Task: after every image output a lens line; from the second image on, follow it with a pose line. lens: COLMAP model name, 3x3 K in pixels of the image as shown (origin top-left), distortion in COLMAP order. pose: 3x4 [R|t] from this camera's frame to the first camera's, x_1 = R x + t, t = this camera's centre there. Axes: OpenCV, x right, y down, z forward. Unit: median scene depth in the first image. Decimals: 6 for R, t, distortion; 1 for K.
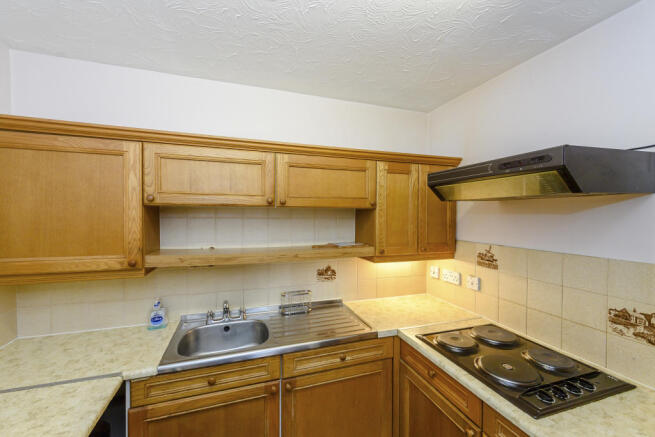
lens RADIAL K [[257.2, 0, 331.6], [0, 257.2, 219.5], [0, 0, 1]] dist [-0.000075, -0.000741]
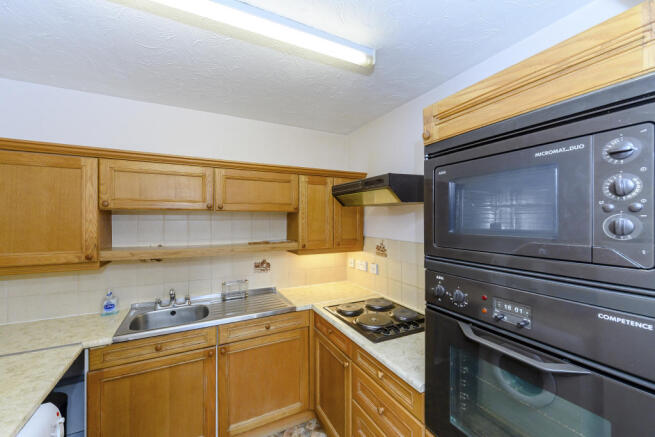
lens RADIAL K [[257.2, 0, 325.7], [0, 257.2, 219.7], [0, 0, 1]] dist [-0.000075, -0.000741]
pose [[0.991887, -0.004749, 0.127034, 0.173531], [0.006242, 0.999916, -0.011364, 0.012782], [-0.126970, 0.012065, 0.991833, -0.333753]]
